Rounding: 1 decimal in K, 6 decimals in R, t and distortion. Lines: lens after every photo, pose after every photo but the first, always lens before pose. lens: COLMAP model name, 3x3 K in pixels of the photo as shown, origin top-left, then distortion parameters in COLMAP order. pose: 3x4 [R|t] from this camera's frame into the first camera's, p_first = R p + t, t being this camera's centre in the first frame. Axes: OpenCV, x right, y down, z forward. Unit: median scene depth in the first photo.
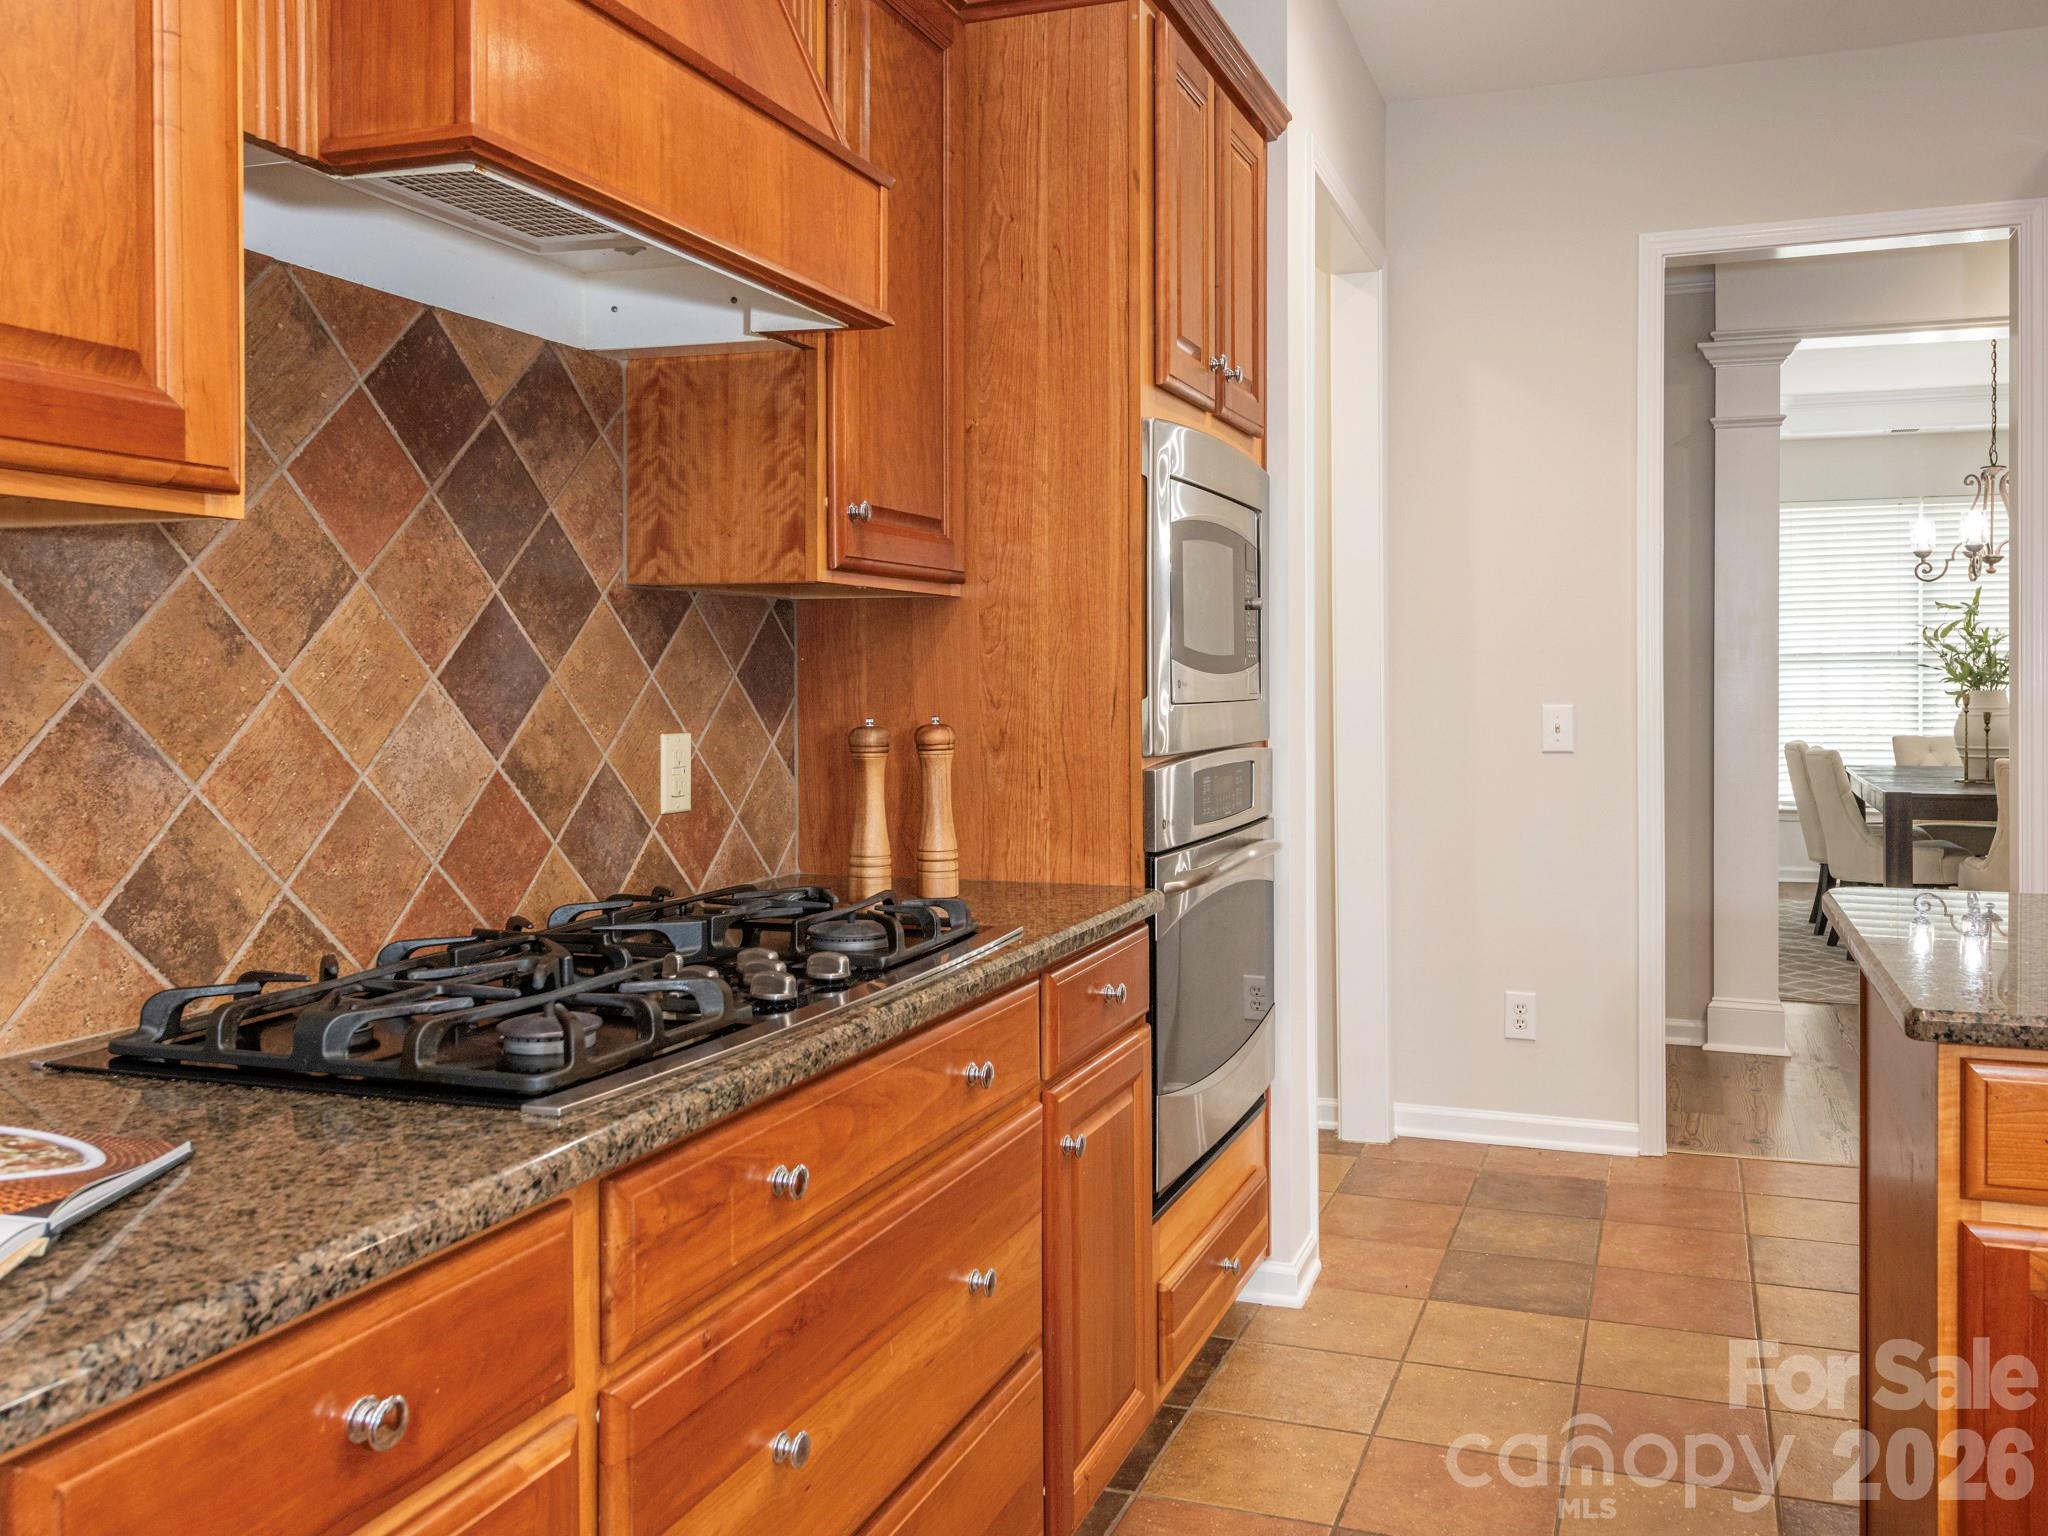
lens RADIAL K [[1592.1, 0, 1027.5], [0, 1592.1, 687.4], [0, 0, 1]] dist [-0.005638, -0.000594]
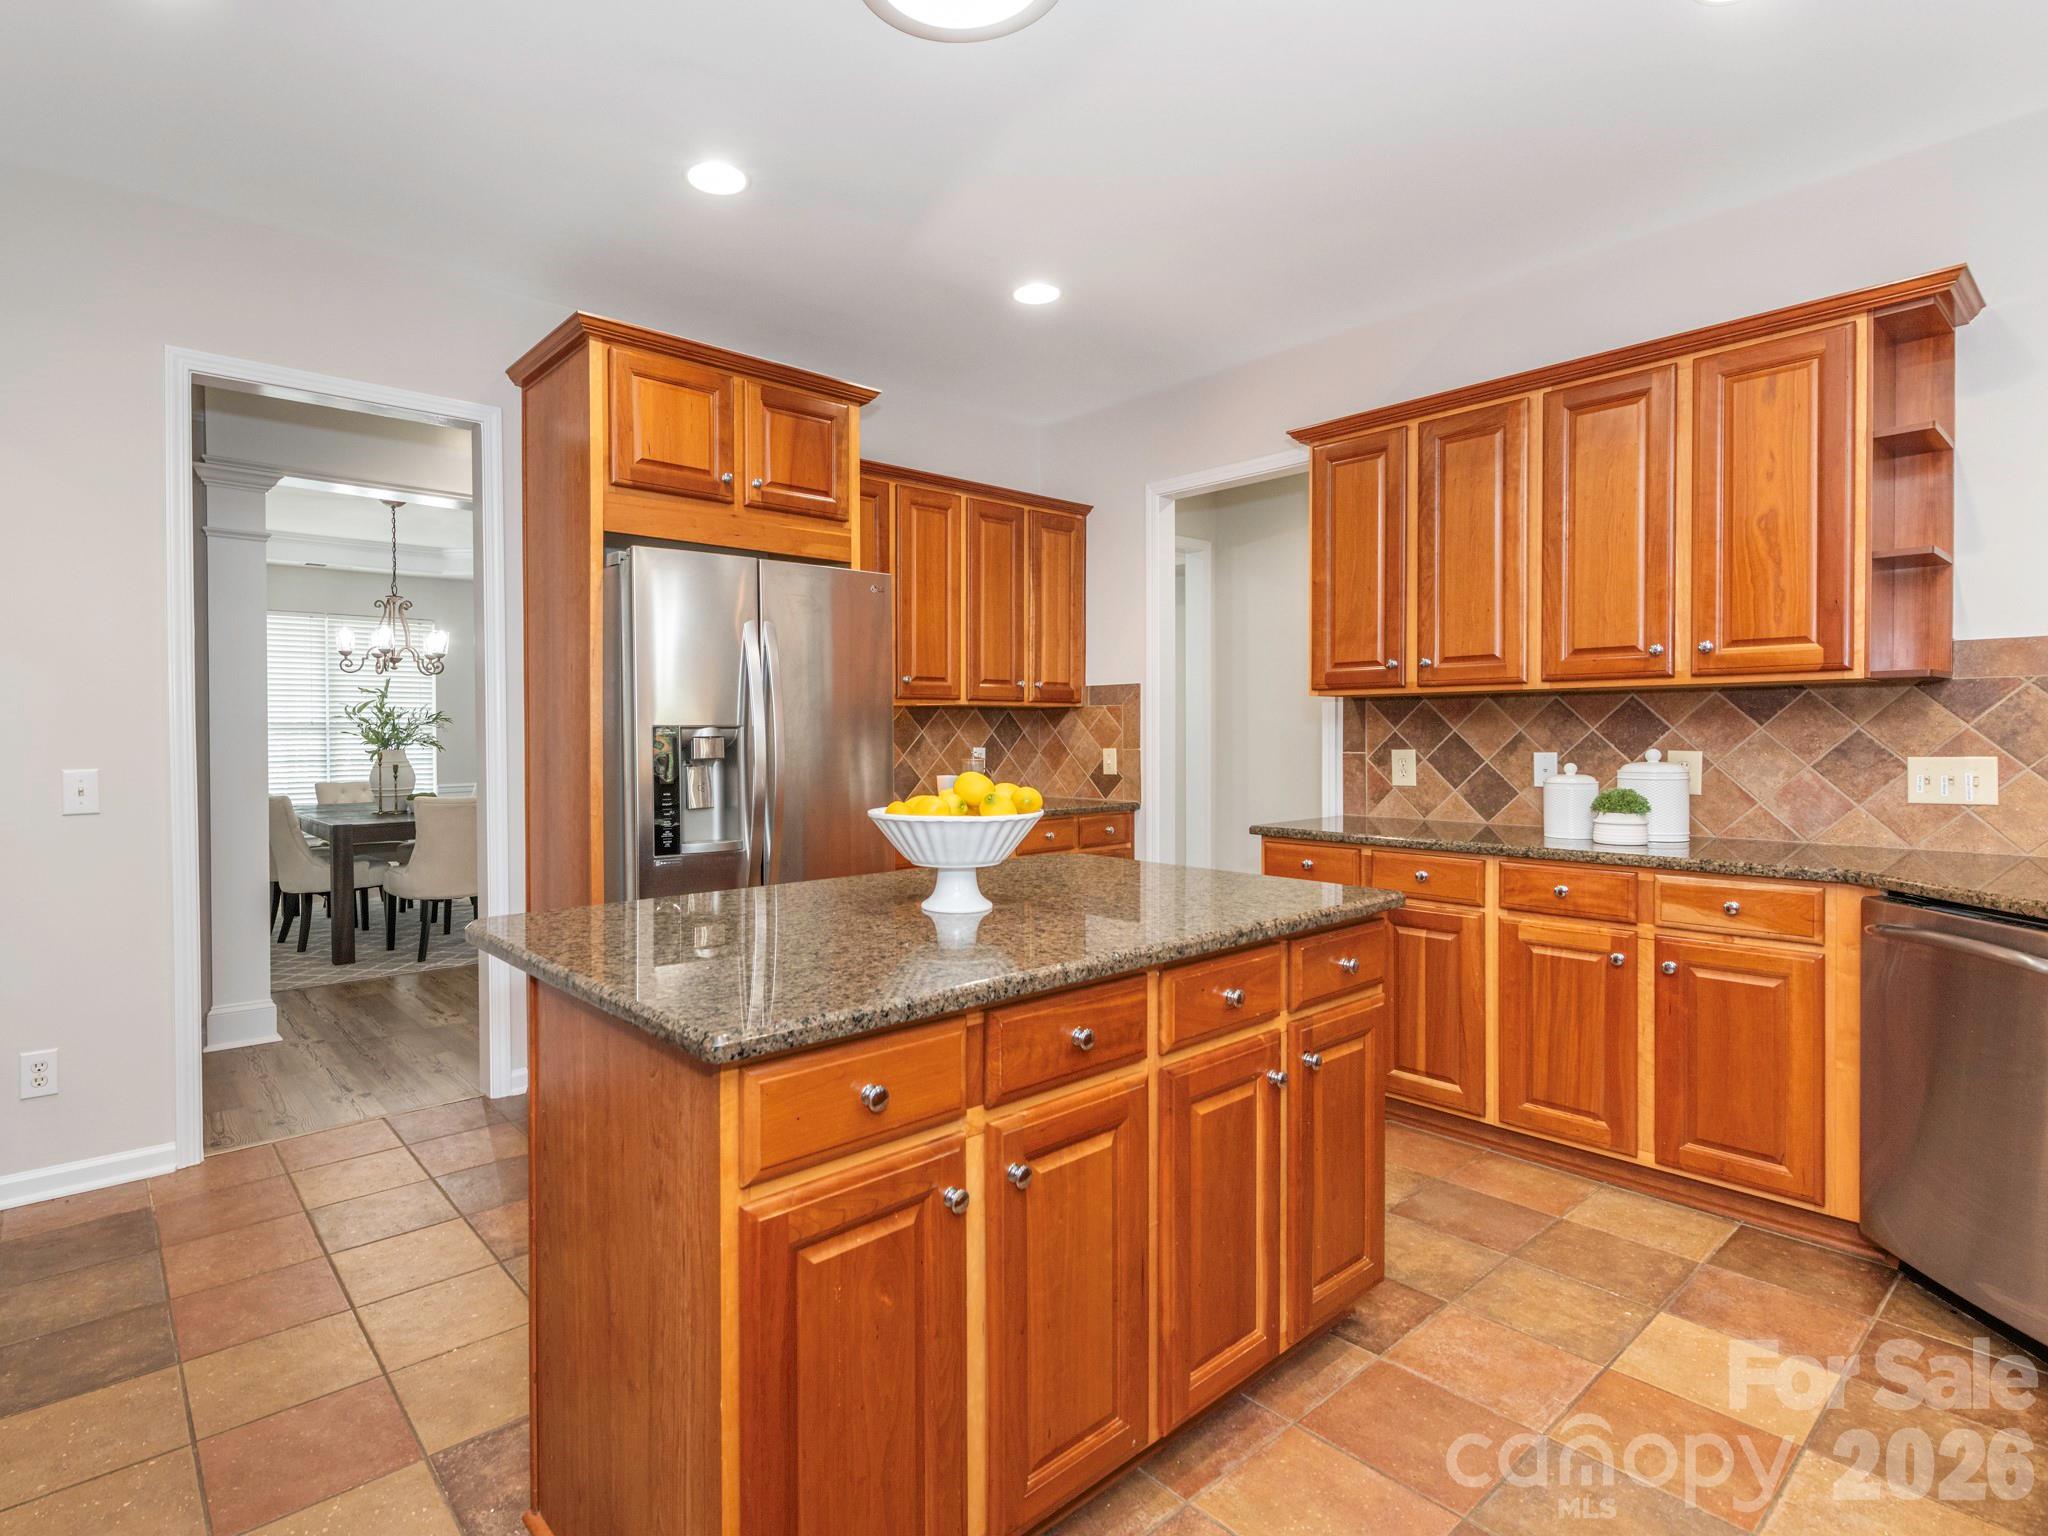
lens RADIAL K [[1032.2, 0, 929.3], [0, 1032.2, 750.3], [0, 0, 1]] dist [0.002636, -0.004640]
pose [[0.467113, -0.011394, 0.884124, -0.007271], [0.007781, 0.999931, 0.008776, -0.003626], [-0.884163, 0.002780, 0.467170, 0.199157]]
